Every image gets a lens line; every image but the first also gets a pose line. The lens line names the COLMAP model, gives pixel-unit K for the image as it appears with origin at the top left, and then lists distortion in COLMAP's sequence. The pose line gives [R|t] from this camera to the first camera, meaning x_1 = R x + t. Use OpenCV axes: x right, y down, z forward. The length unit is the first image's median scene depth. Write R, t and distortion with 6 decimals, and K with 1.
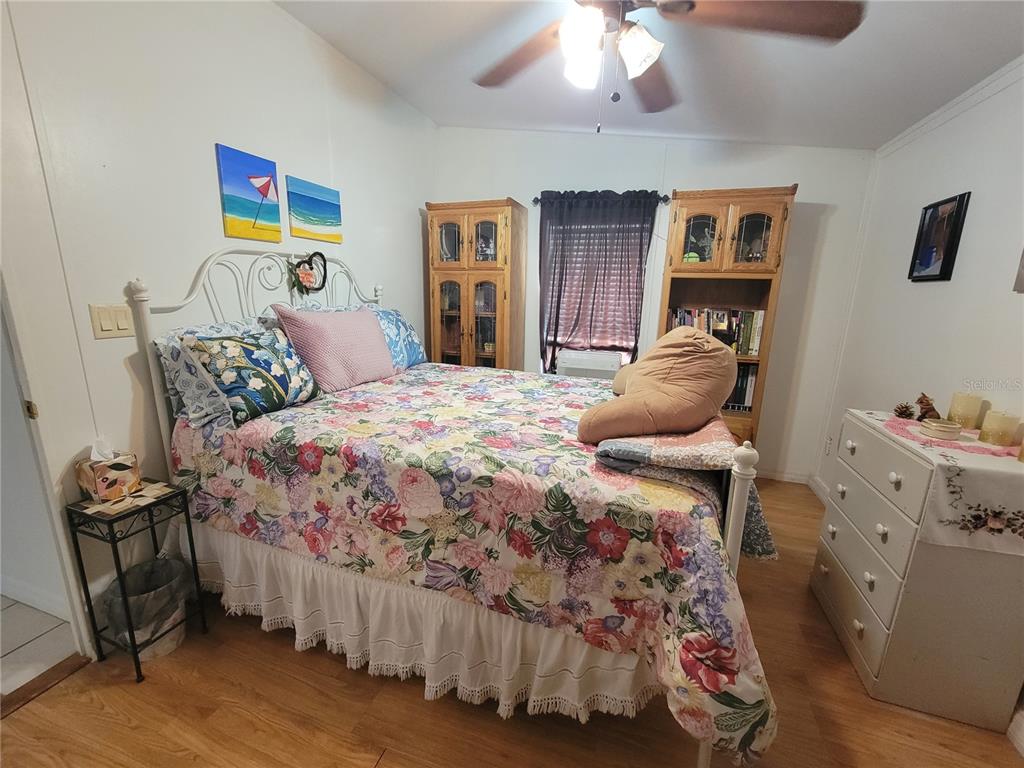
lens RADIAL K [[419.1, 0, 507.4], [0, 419.1, 381.8], [0, 0, 1]] dist [-0.000620, 0.000600]
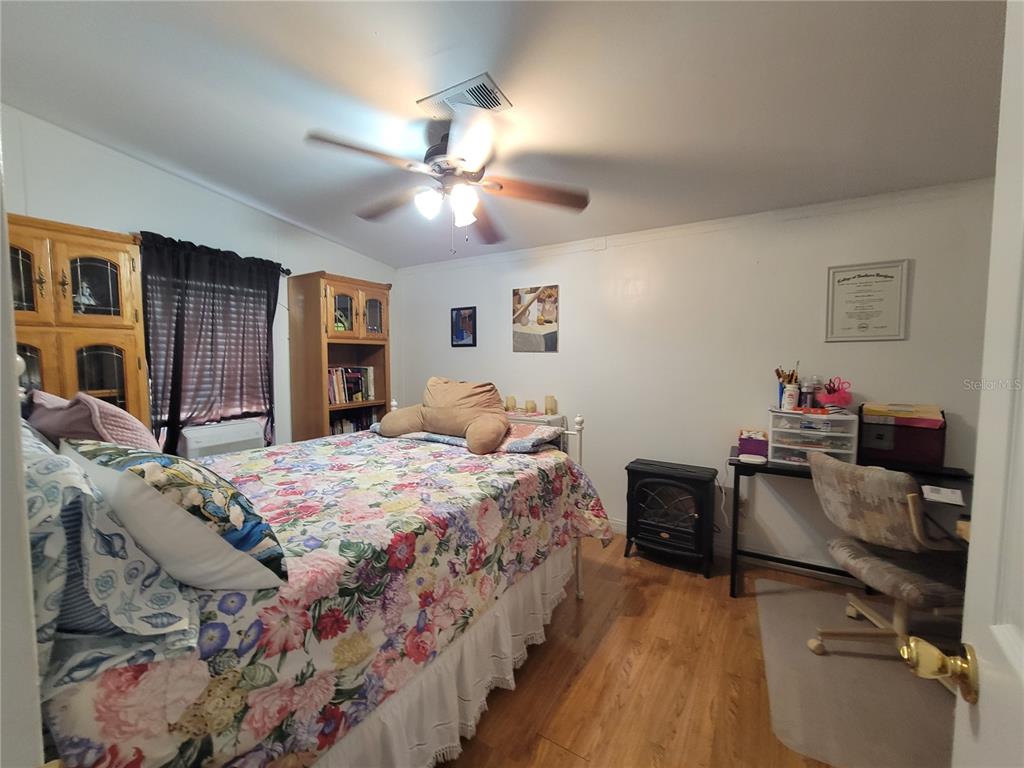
lens RADIAL K [[419.1, 0, 507.4], [0, 419.1, 381.8], [0, 0, 1]] dist [-0.000620, 0.000600]
pose [[0.219392, -0.081123, 0.972258, -1.076494], [0.216677, 0.975702, 0.032516, -0.121152], [-0.951272, 0.203532, 0.231638, 0.466759]]
